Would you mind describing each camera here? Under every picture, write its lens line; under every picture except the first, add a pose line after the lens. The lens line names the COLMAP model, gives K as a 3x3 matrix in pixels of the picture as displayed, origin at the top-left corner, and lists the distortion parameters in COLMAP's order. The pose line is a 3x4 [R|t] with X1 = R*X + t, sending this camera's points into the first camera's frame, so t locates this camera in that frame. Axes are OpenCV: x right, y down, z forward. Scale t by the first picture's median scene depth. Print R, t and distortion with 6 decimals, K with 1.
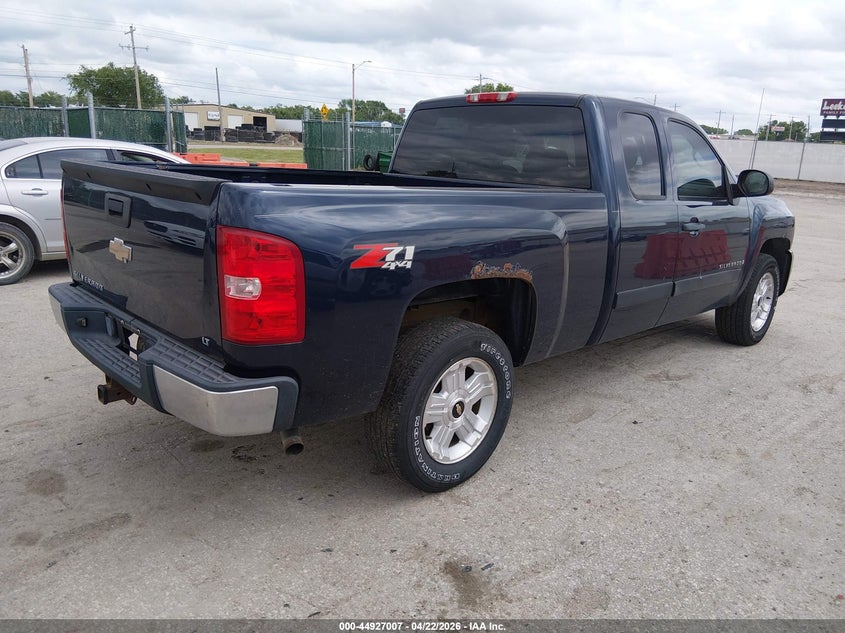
lens RADIAL K [[656.5, 0, 422.5], [0, 656.5, 316.5], [0, 0, 1]] dist [-0.003703, -0.005978]
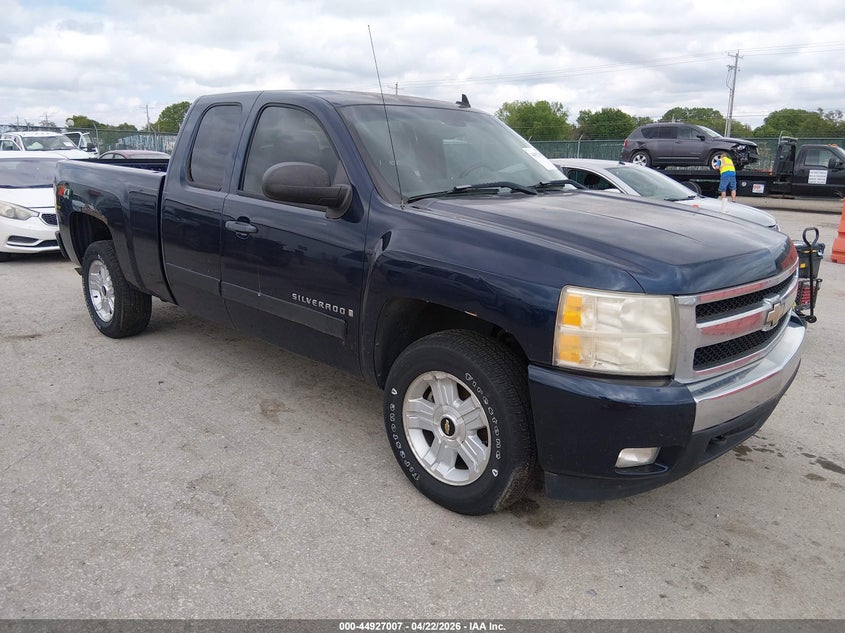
lens RADIAL K [[725.2, 0, 422.5], [0, 725.2, 316.5], [0, 0, 1]] dist [-0.007616, -0.002537]
pose [[-0.030457, 0.211106, -0.976989, 1.482315], [-0.224371, 0.951054, 0.212496, -0.306767], [0.974028, 0.225679, 0.018400, 1.373056]]
